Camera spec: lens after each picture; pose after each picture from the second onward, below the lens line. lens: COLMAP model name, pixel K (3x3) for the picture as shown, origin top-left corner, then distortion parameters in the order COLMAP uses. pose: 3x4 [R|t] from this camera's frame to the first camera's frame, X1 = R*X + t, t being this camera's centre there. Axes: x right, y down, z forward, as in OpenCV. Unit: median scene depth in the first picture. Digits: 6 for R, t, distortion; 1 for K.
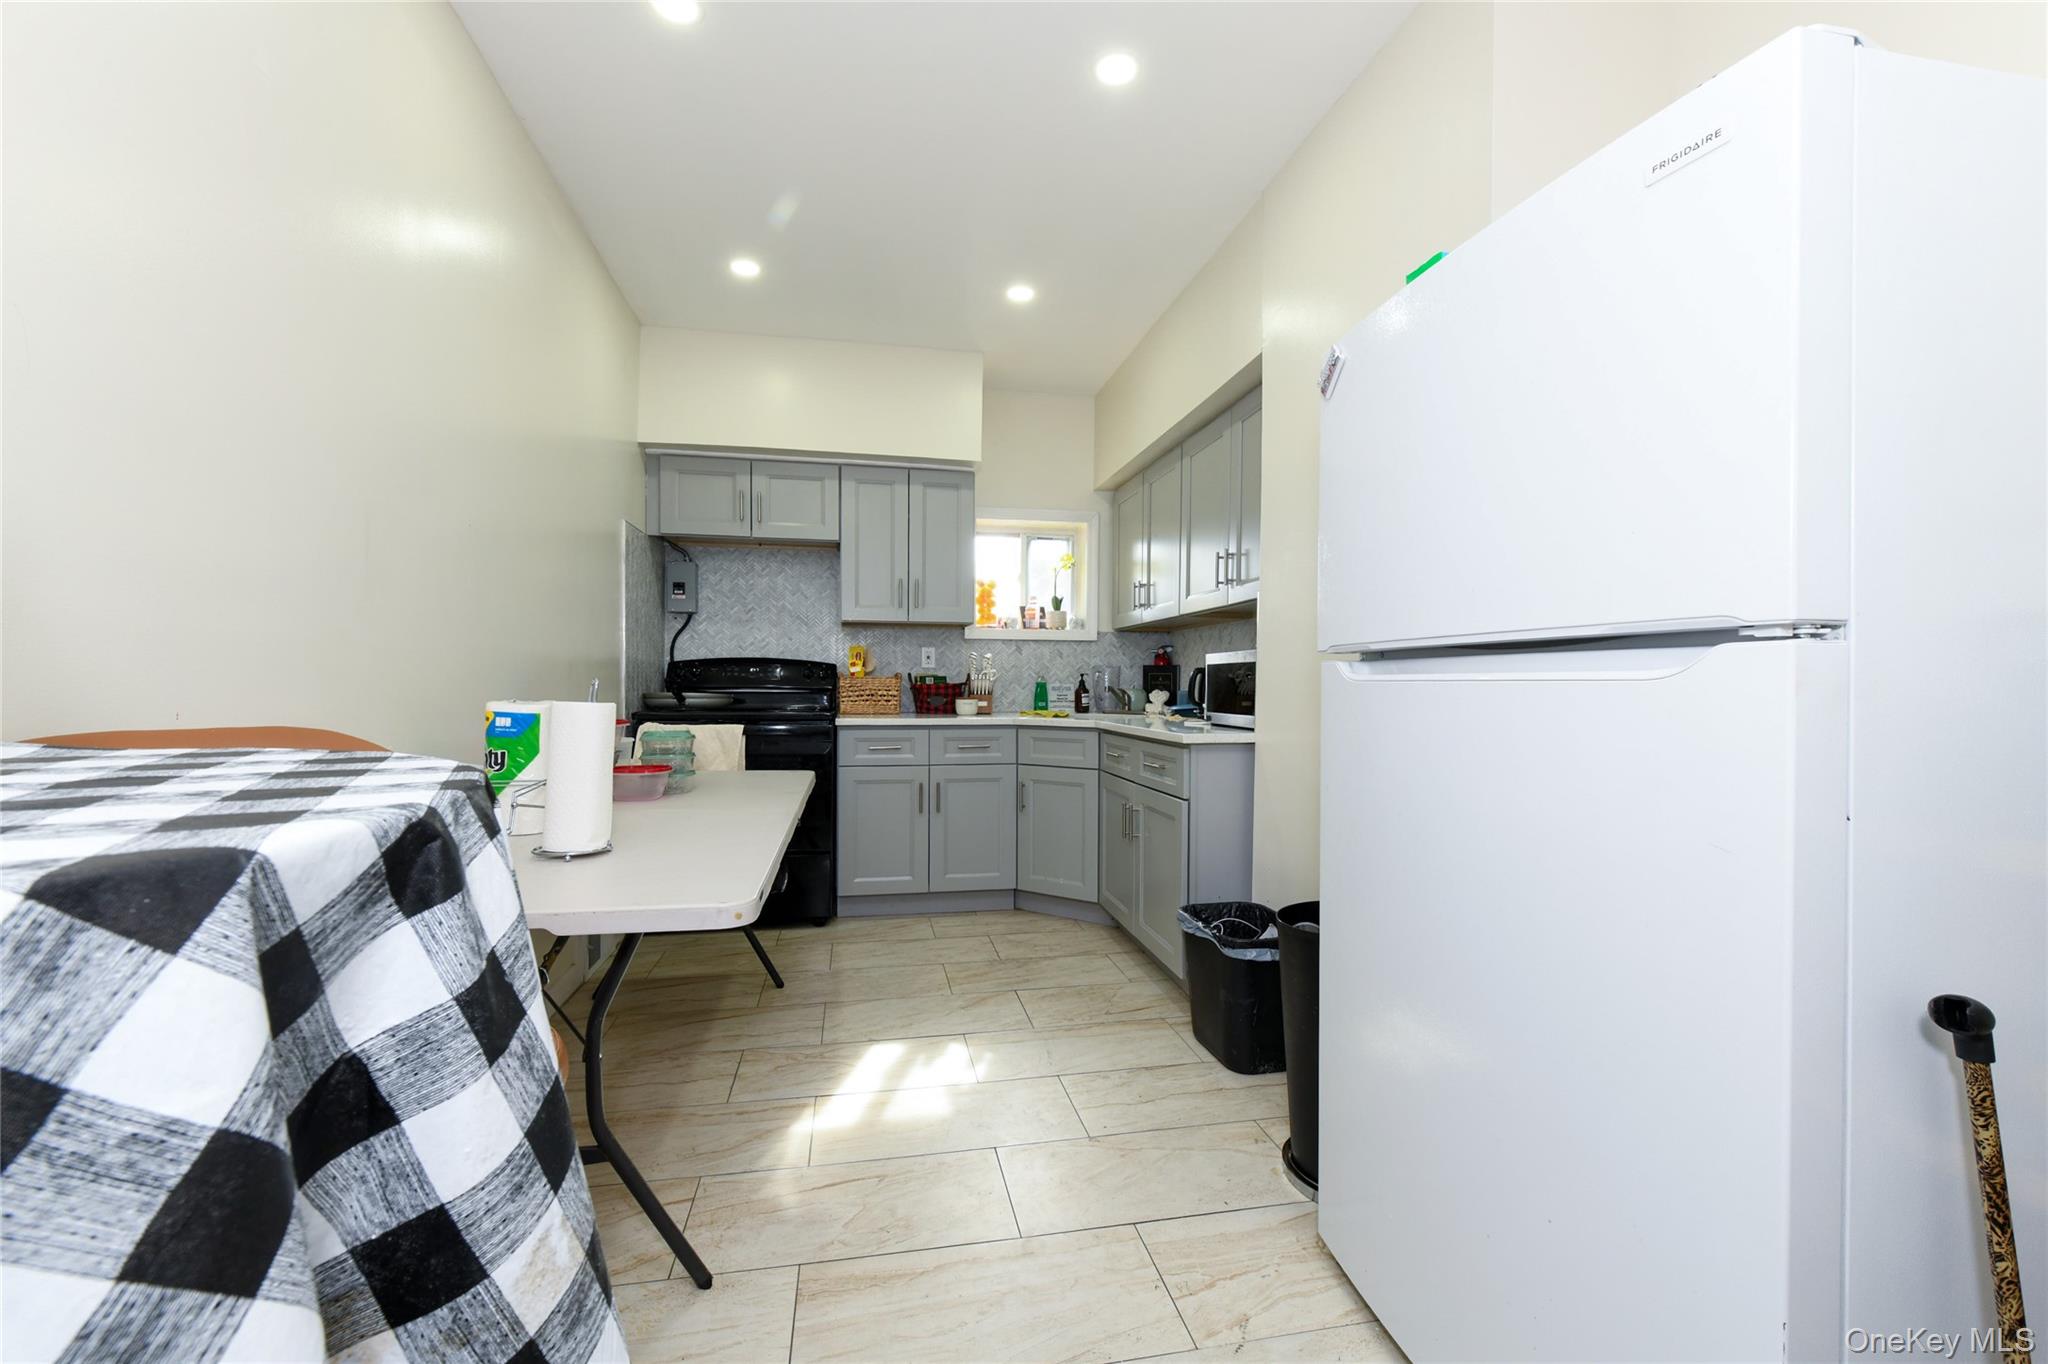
lens RADIAL K [[847.3, 0, 1021.7], [0, 847.3, 699.2], [0, 0, 1]] dist [0.001537, 0.000226]
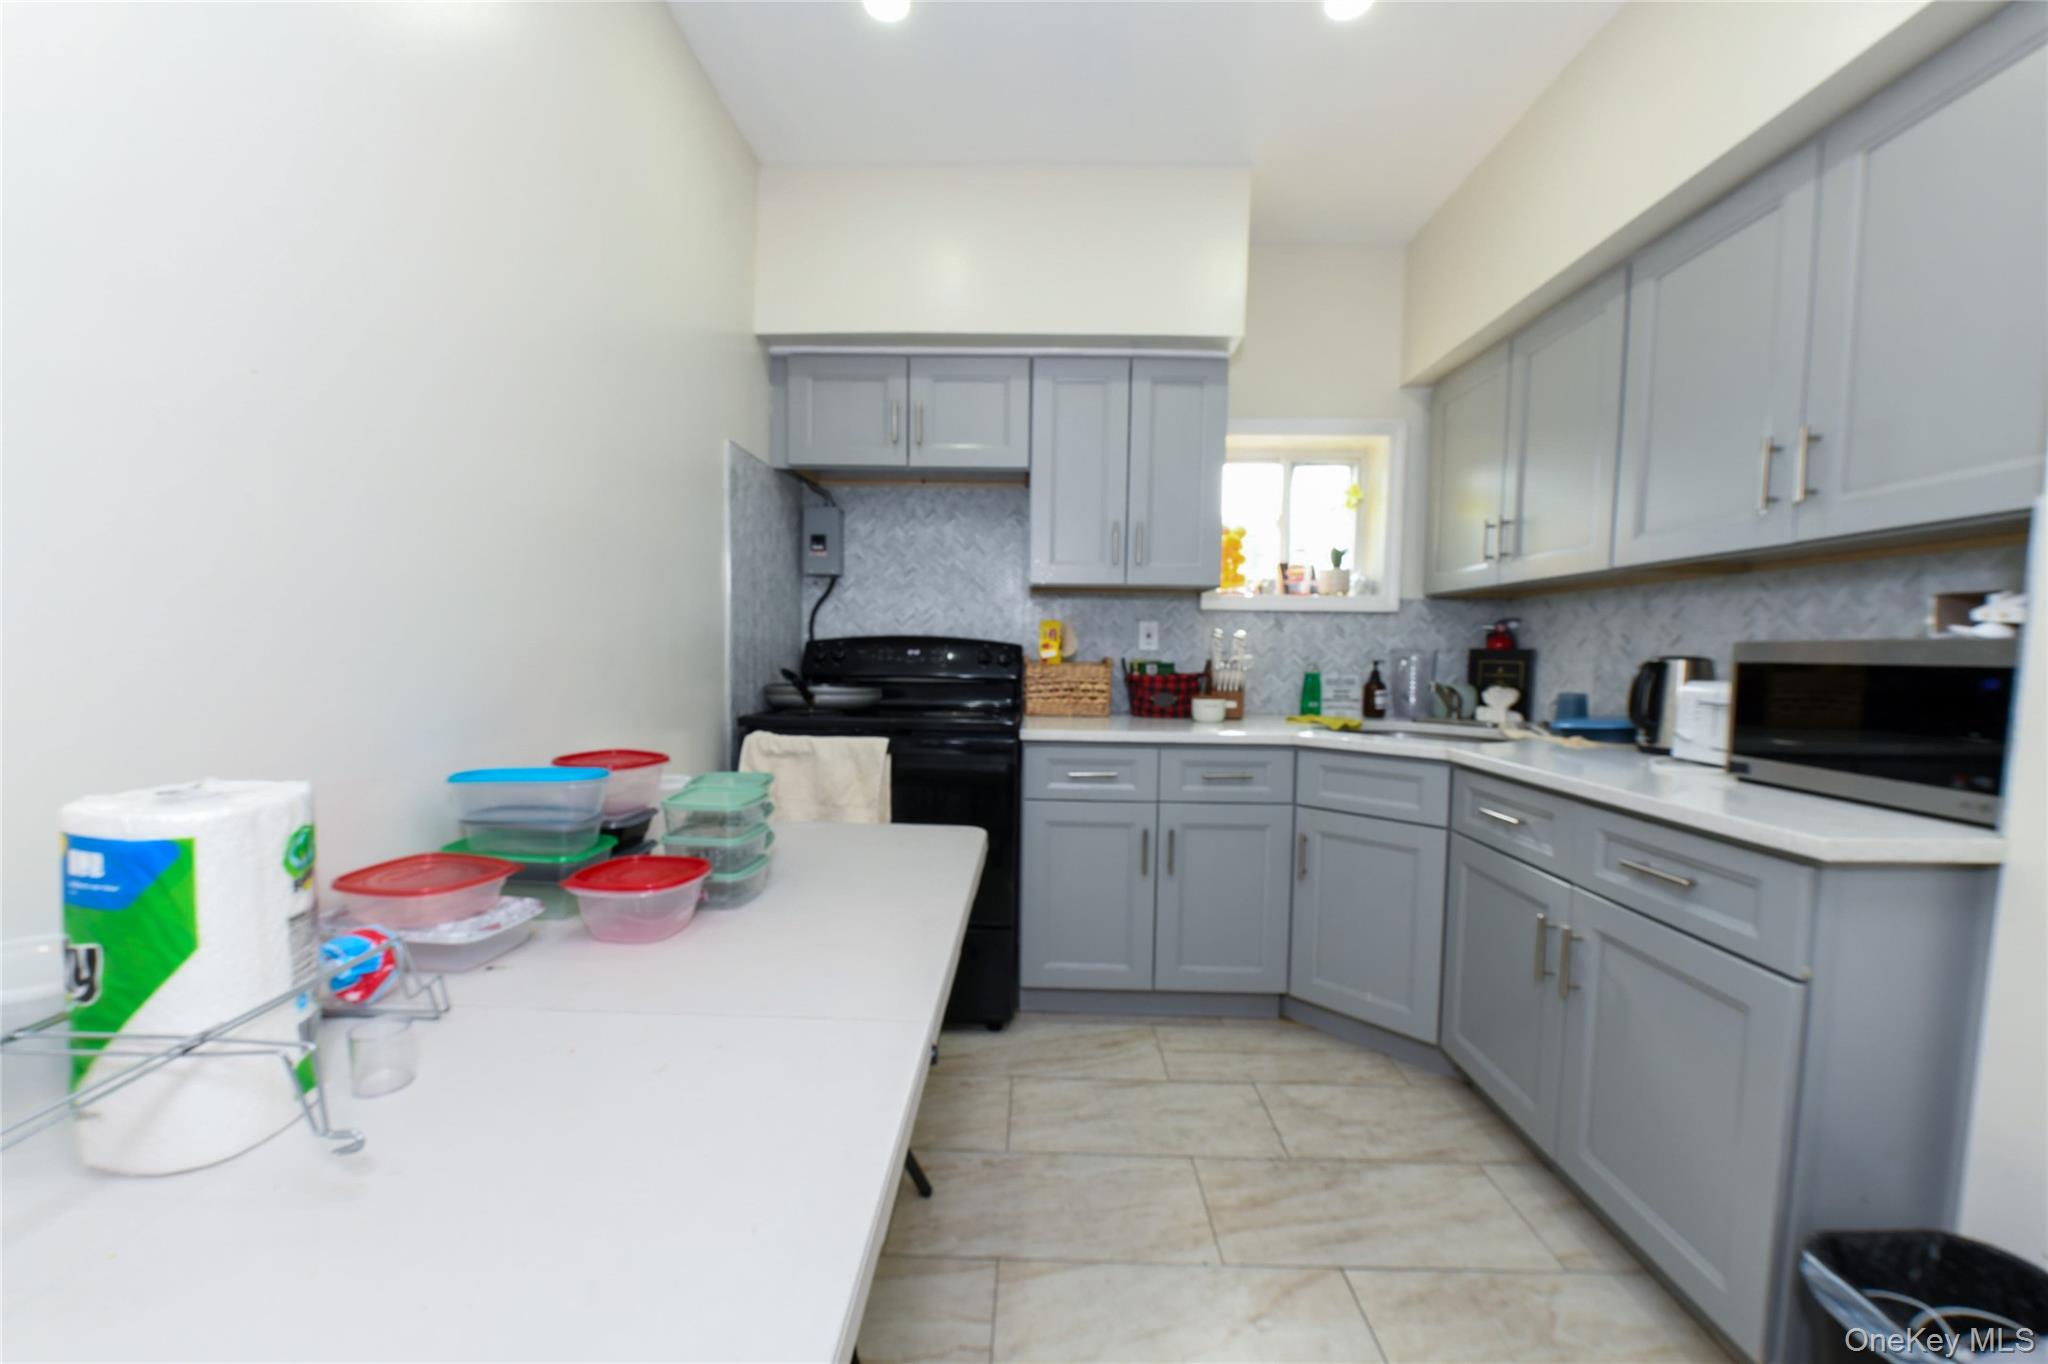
lens RADIAL K [[804.1, 0, 1022.7], [0, 804.1, 700.4], [0, 0, 1]] dist [-0.002015, -0.000112]
pose [[0.977557, 0.022418, -0.209476, -0.075431], [-0.013059, 0.998858, 0.045953, -0.026275], [0.210267, -0.042186, 0.976733, 0.335206]]
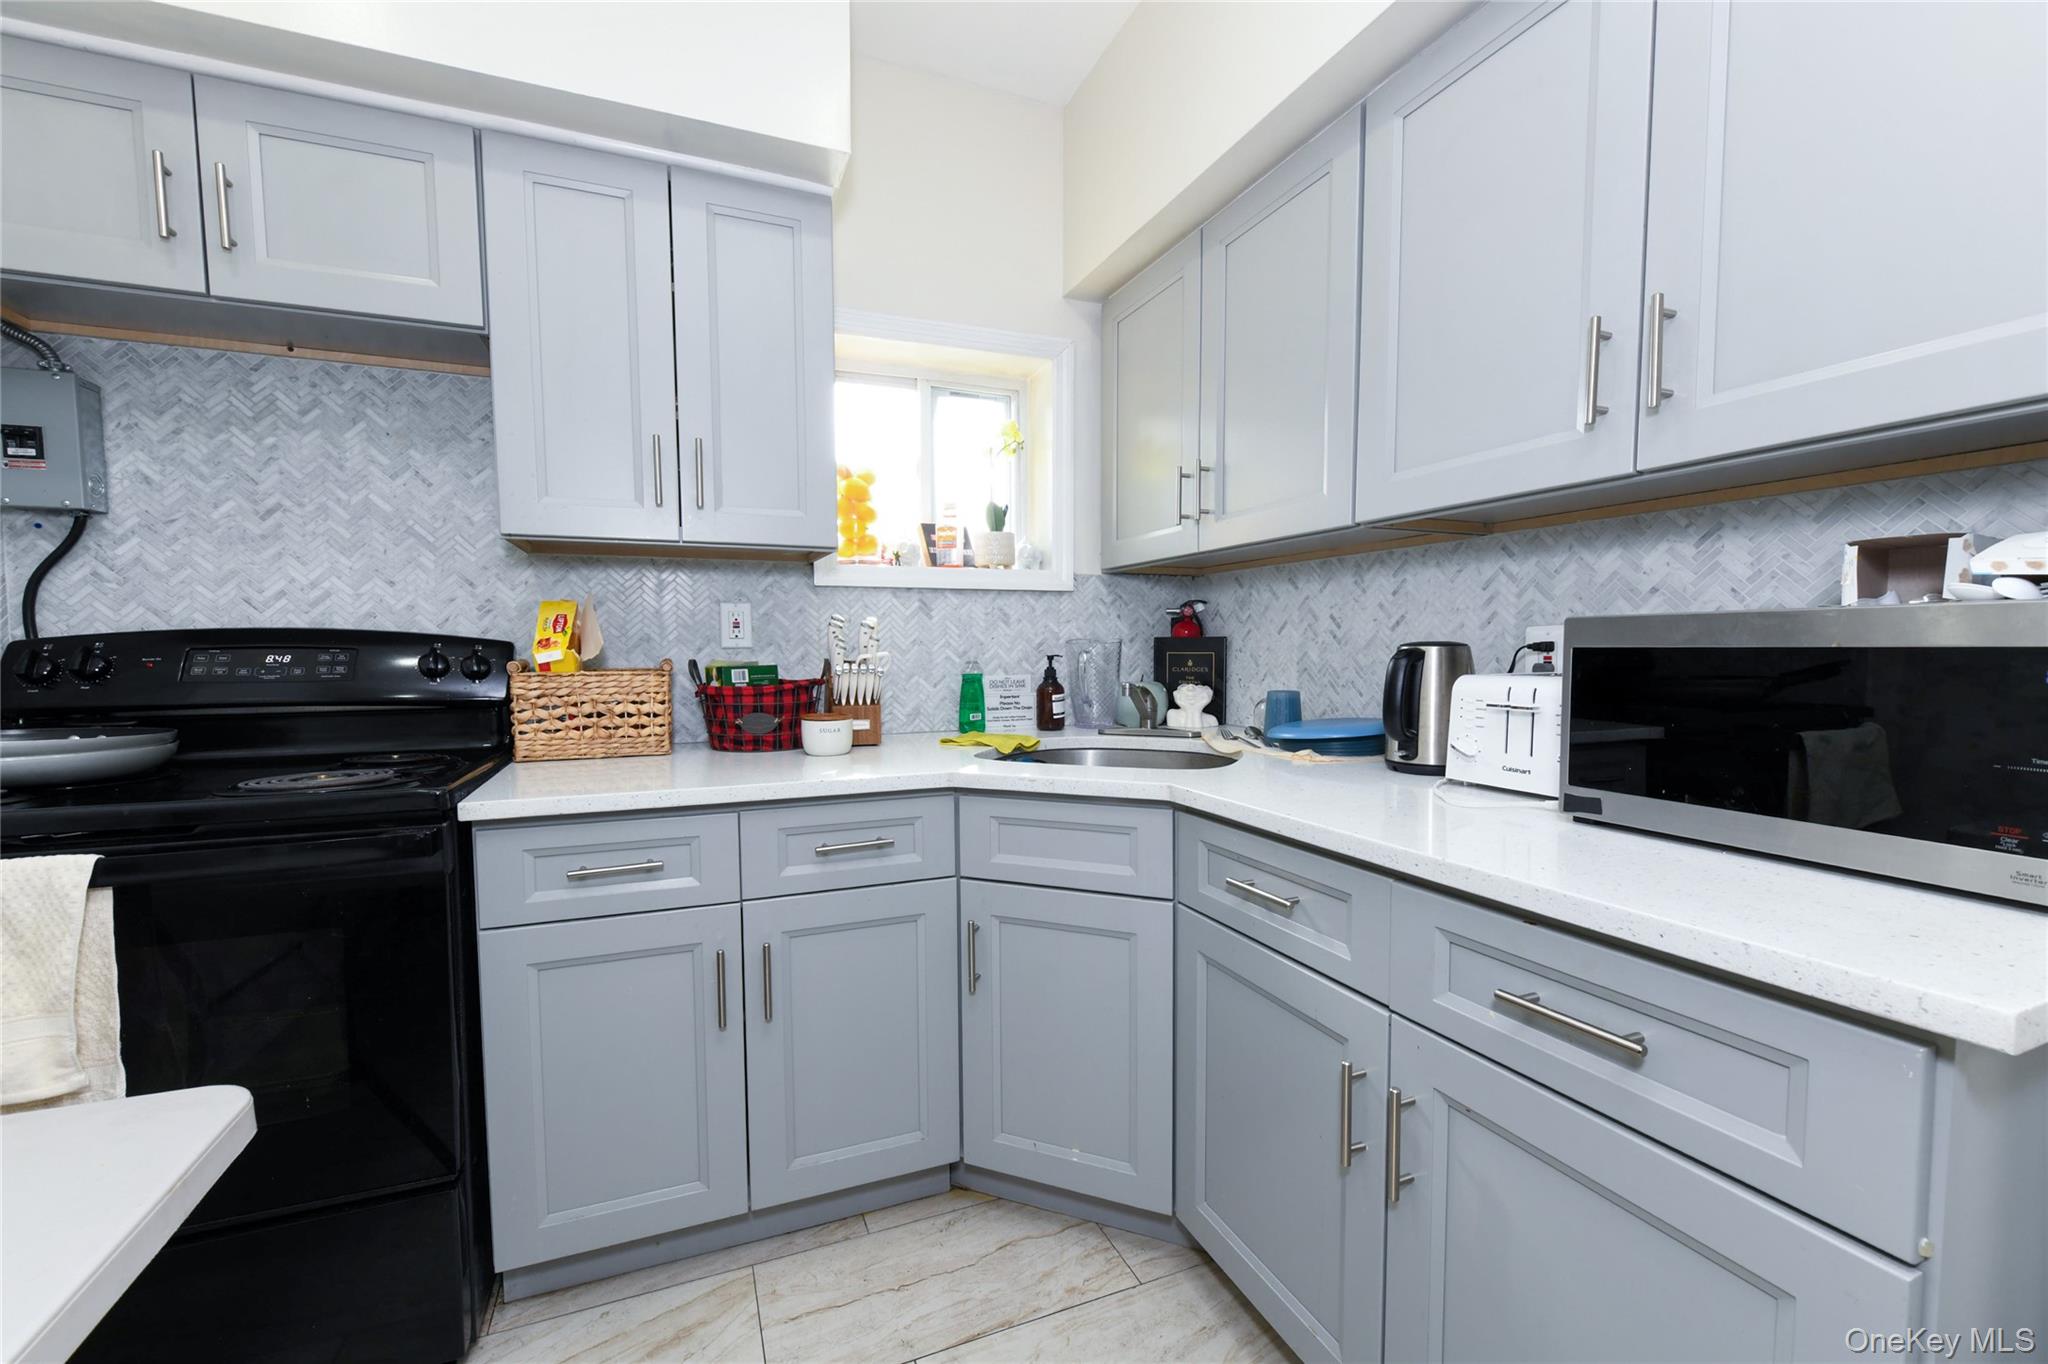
lens RADIAL K [[847.3, 0, 1021.7], [0, 847.3, 699.2], [0, 0, 1]] dist [0.001537, 0.000226]
pose [[0.979779, -0.022137, 0.198854, -0.052546], [0.013070, 0.998819, 0.046792, -0.029916], [-0.199655, -0.043247, 0.978911, 0.539408]]
